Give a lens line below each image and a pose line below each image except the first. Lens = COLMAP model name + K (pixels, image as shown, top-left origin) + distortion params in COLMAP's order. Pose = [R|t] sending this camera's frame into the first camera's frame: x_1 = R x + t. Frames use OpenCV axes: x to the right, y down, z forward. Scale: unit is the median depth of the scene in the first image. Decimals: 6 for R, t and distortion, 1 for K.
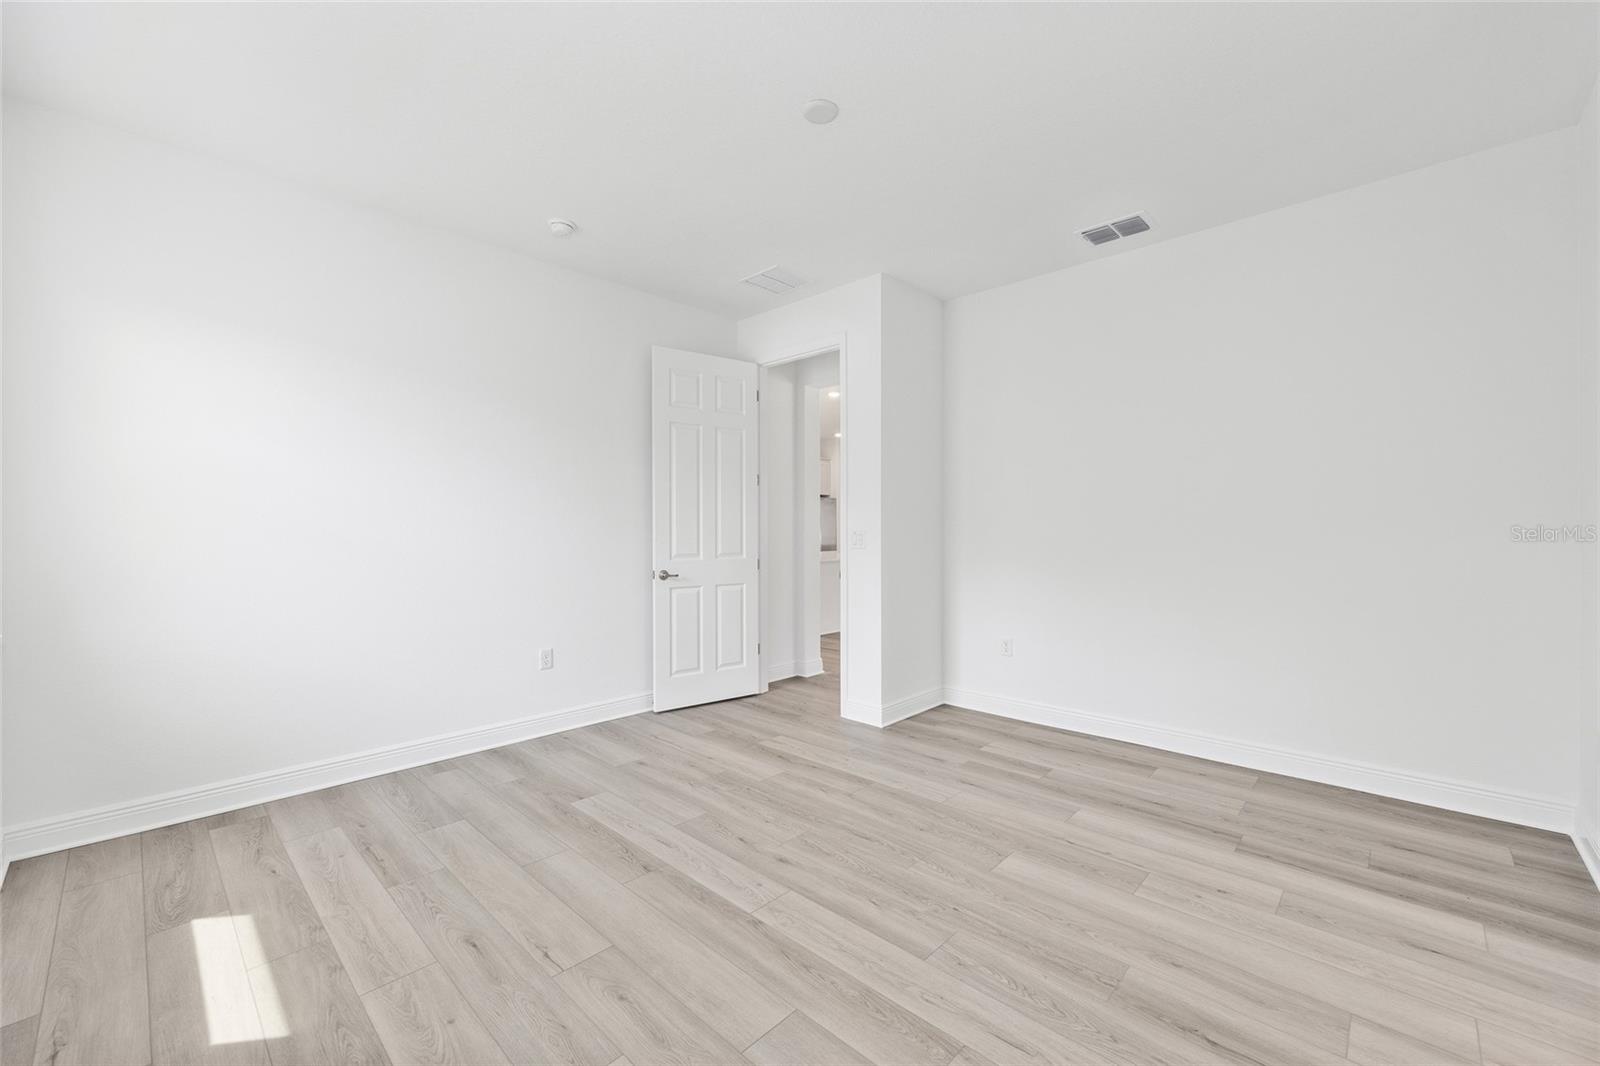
lens RADIAL K [[641.8, 0, 801.0], [0, 641.8, 531.9], [0, 0, 1]] dist [-0.002099, 0.000720]
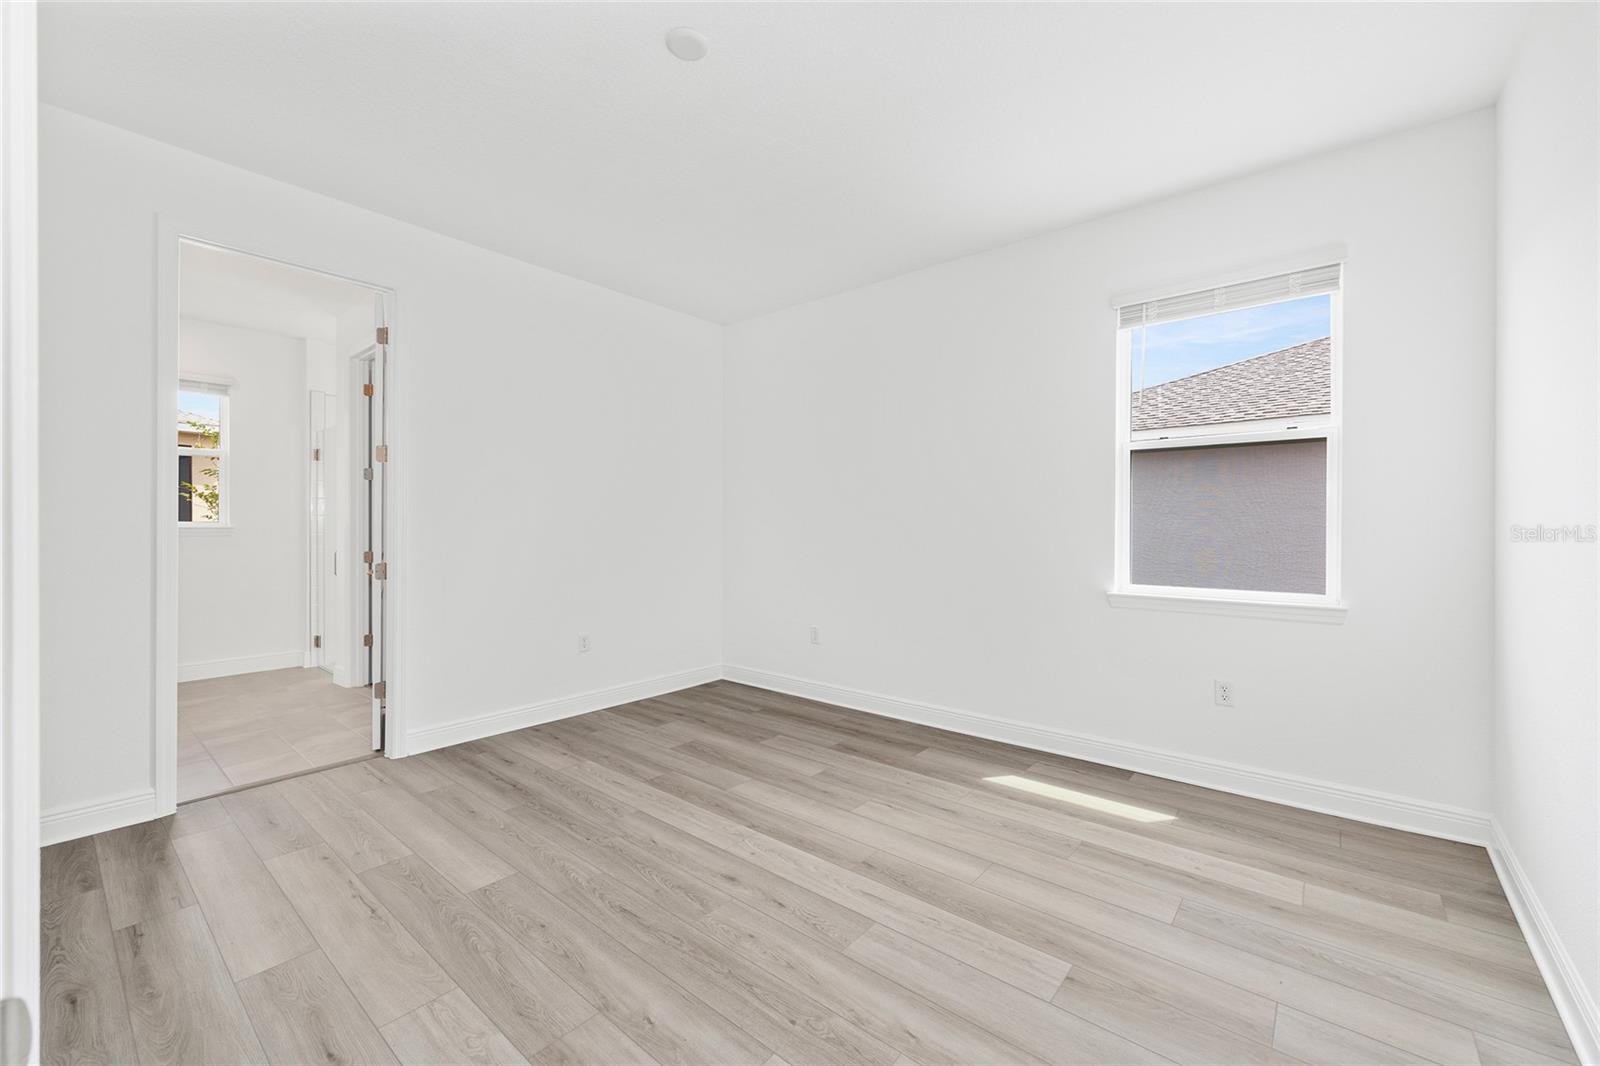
lens RADIAL K [[641.8, 0, 799.7], [0, 641.8, 528.3], [0, 0, 1]] dist [-0.002099, 0.000720]
pose [[-0.997862, 0.000926, -0.065343, -0.068799], [0.000613, 0.999988, 0.004809, -0.002755], [0.065346, 0.004759, -0.997851, 1.951956]]
